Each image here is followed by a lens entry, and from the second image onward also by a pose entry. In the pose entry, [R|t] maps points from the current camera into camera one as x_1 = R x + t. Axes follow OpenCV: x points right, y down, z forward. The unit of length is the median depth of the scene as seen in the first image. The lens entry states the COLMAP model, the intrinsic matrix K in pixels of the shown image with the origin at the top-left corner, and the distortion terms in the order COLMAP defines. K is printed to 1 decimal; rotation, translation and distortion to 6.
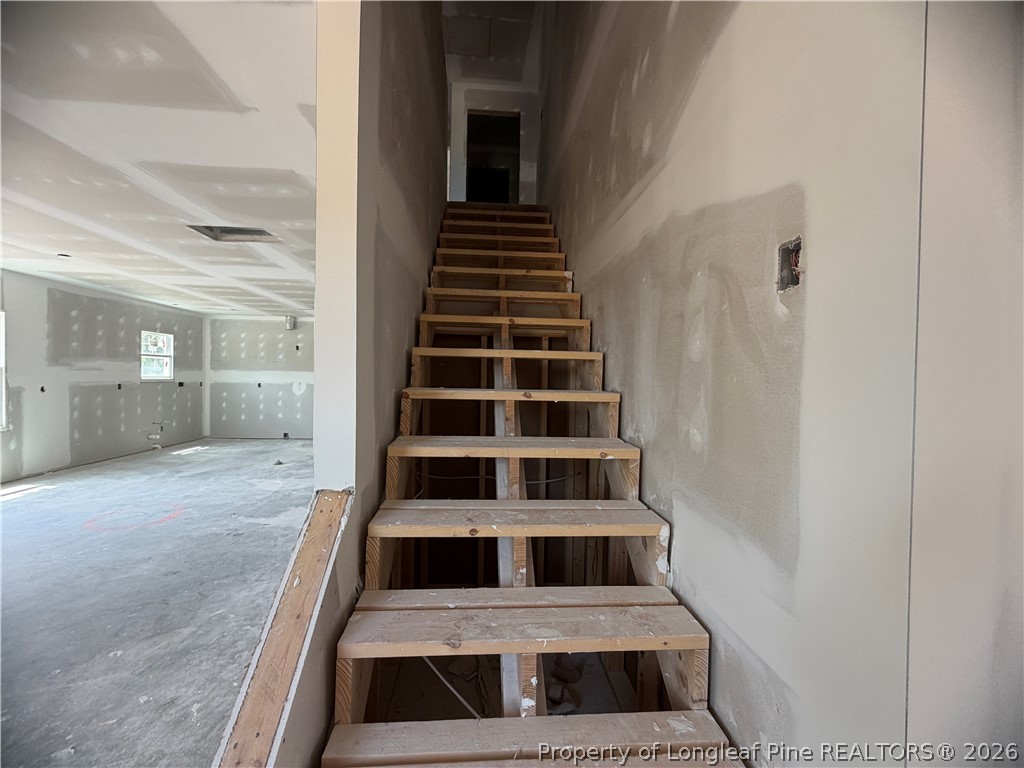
lens RADIAL K [[411.9, 0, 512.0], [0, 411.9, 384.0], [0, 0, 1]] dist [0.010365, -0.000032]
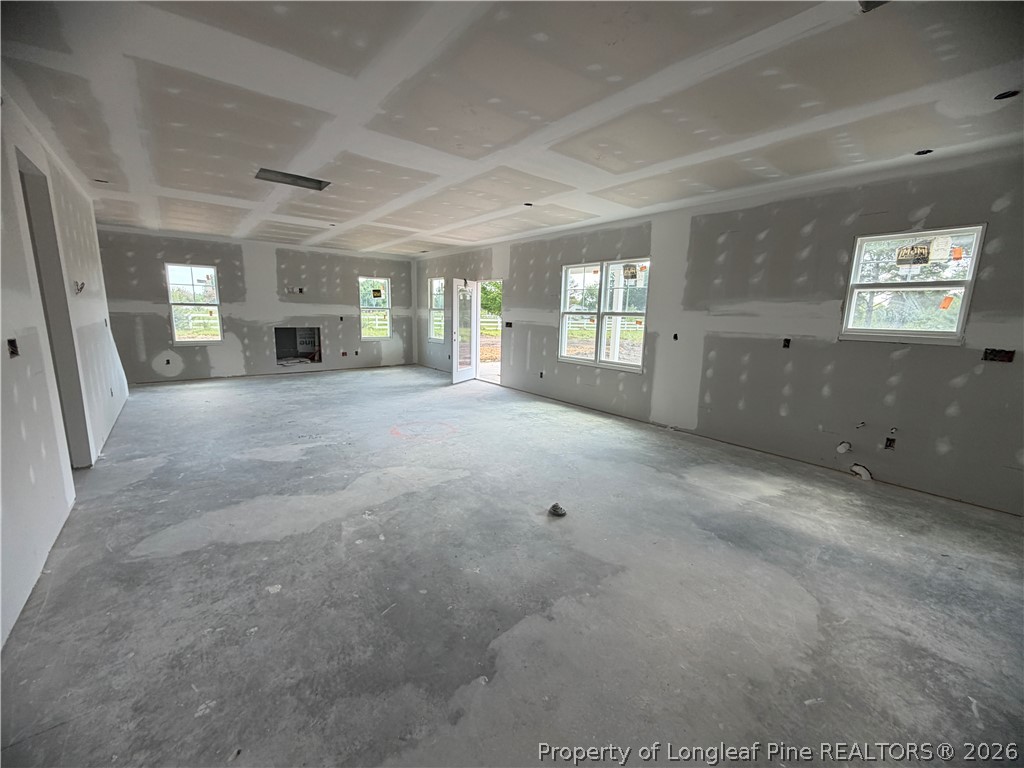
lens RADIAL K [[411.9, 0, 512.0], [0, 411.9, 384.0], [0, 0, 1]] dist [0.010365, -0.000032]
pose [[-0.822517, 0.072705, -0.564074, -0.298861], [-0.040550, 0.981775, 0.185673, -0.036612], [0.567293, 0.175592, -0.804578, 1.449481]]
